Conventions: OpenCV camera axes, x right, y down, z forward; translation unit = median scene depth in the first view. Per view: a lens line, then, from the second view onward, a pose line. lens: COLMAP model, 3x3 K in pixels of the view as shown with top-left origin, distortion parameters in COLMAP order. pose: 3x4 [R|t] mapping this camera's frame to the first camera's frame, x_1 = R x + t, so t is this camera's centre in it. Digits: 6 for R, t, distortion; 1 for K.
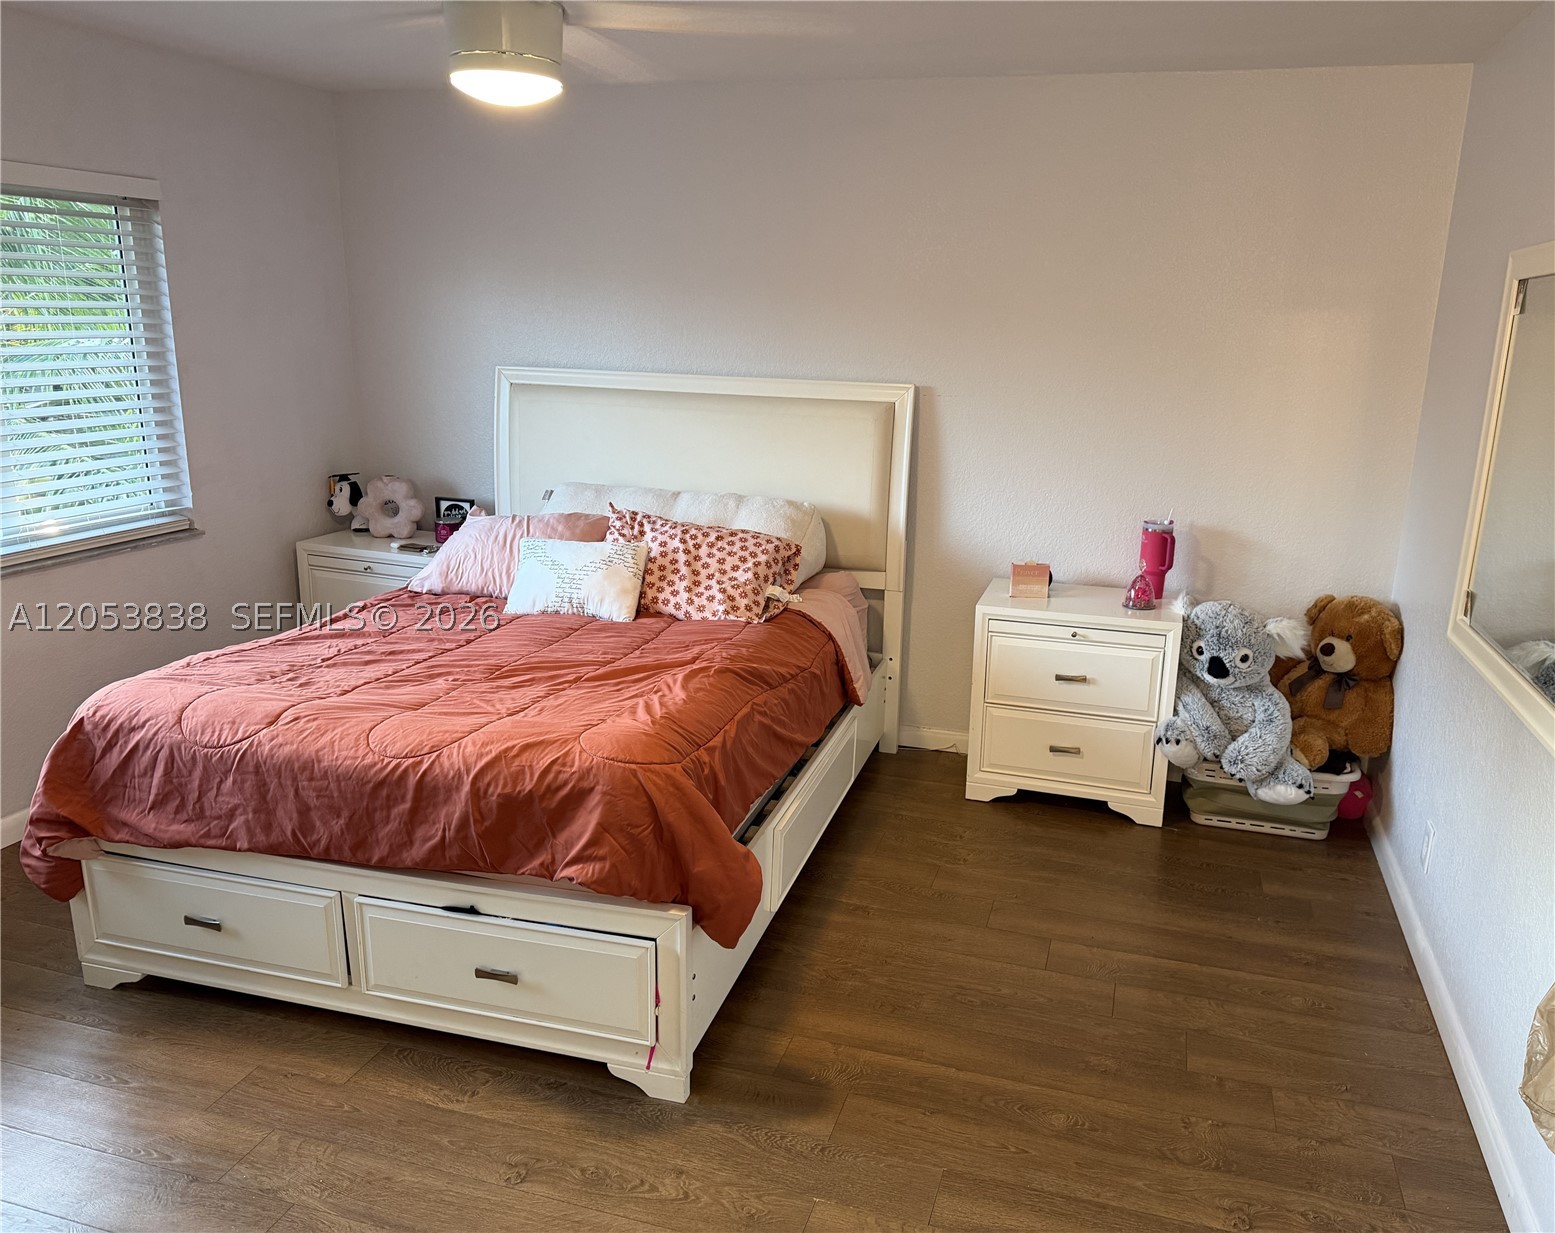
lens RADIAL K [[1145.8, 0, 831.4], [0, 1145.8, 615.4], [0, 0, 1]] dist [0.174845, -0.271432]
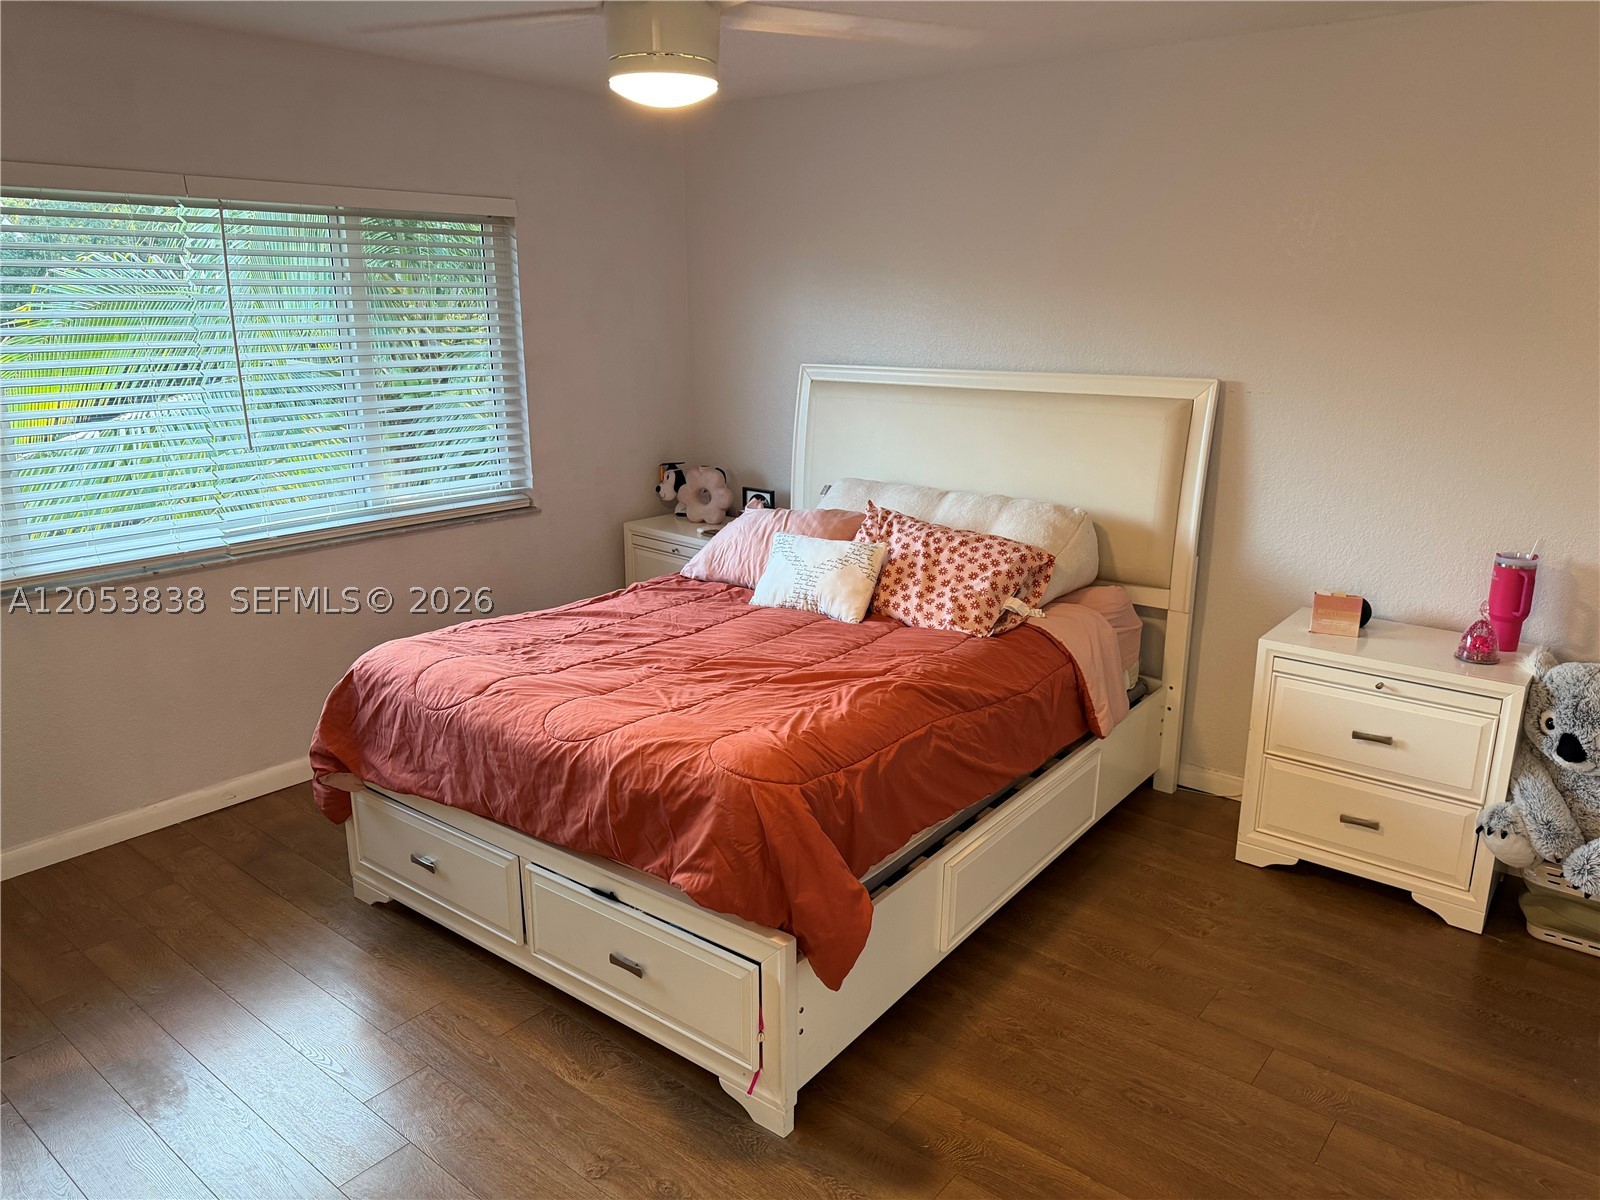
lens RADIAL K [[1126.6, 0, 810.2], [0, 1126.6, 603.9], [0, 0, 1]] dist [0.114635, -0.137456]
pose [[0.924570, 0.081280, -0.372241, 0.152318], [-0.079844, 0.996621, 0.019299, -0.028045], [0.372552, 0.011878, 0.927935, 0.098270]]
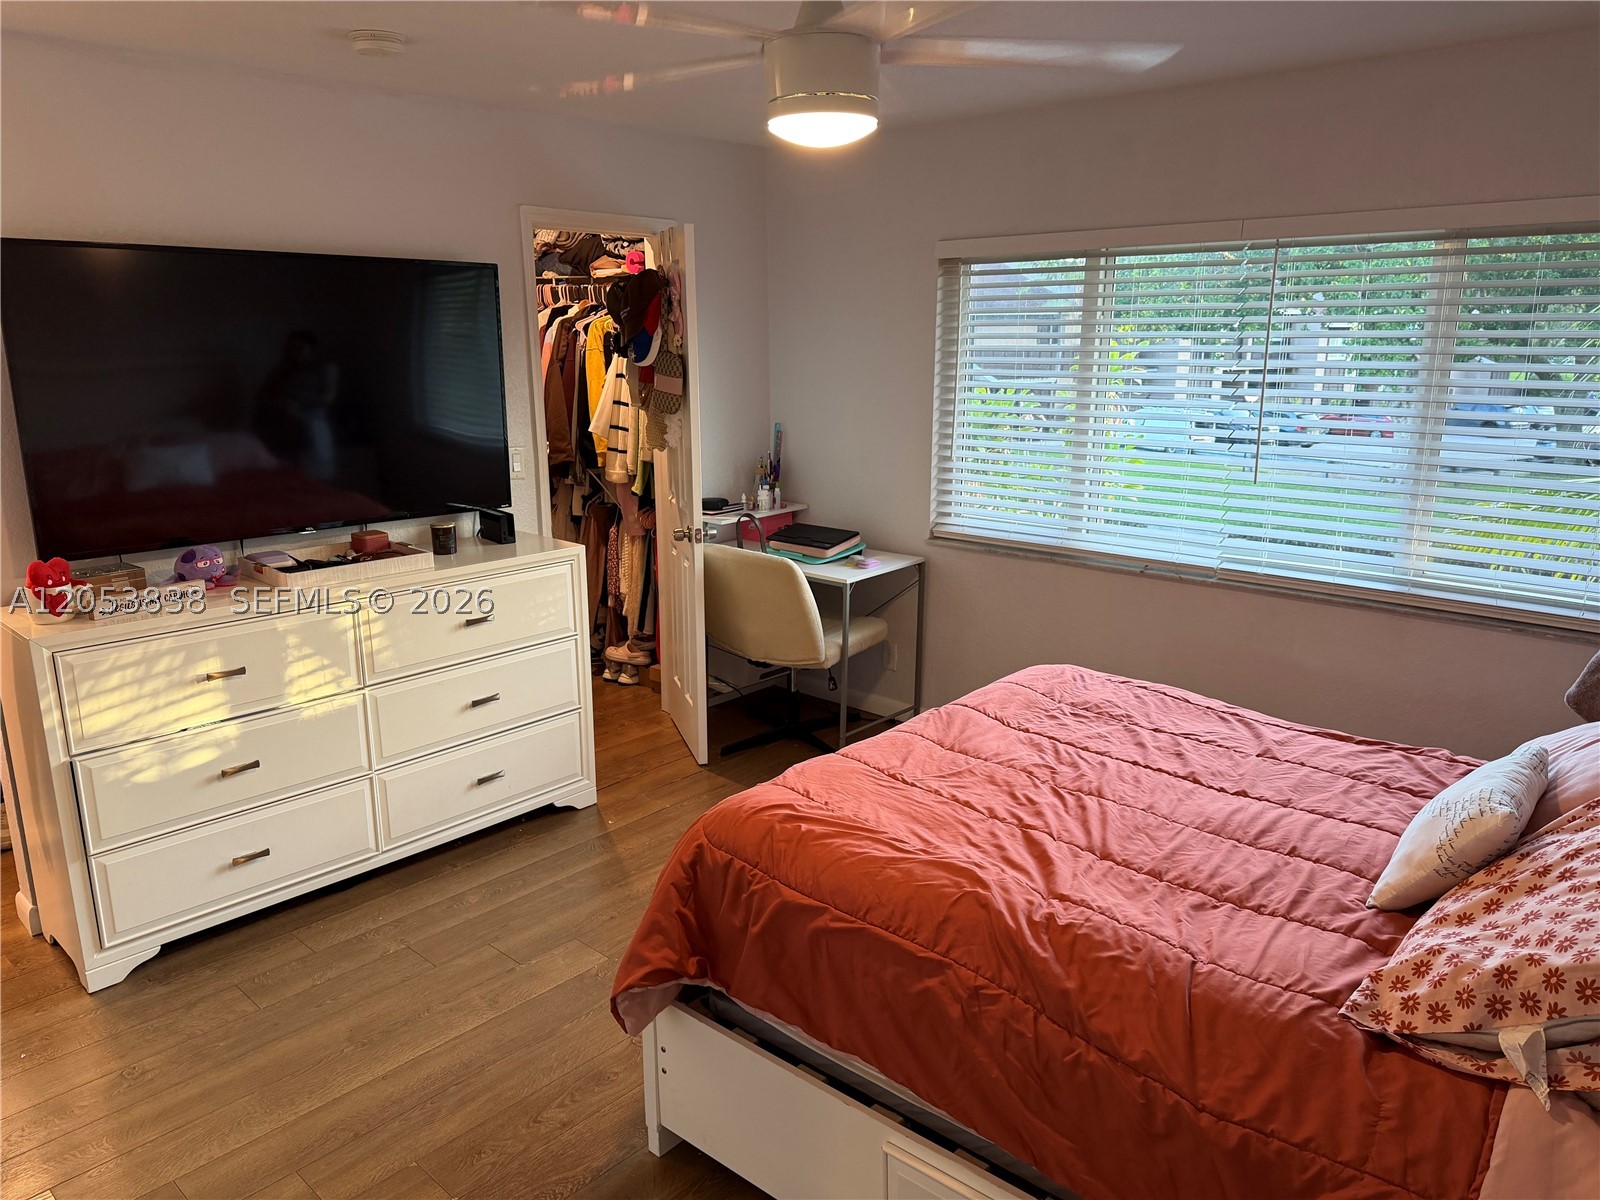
lens RADIAL K [[1126.6, 0, 810.2], [0, 1126.6, 603.9], [0, 0, 1]] dist [0.114635, -0.137456]
pose [[-0.434916, 0.192428, -0.879670, 0.418058], [-0.238395, 0.917437, 0.318554, -0.251001], [0.868341, 0.348253, -0.353135, 0.960617]]
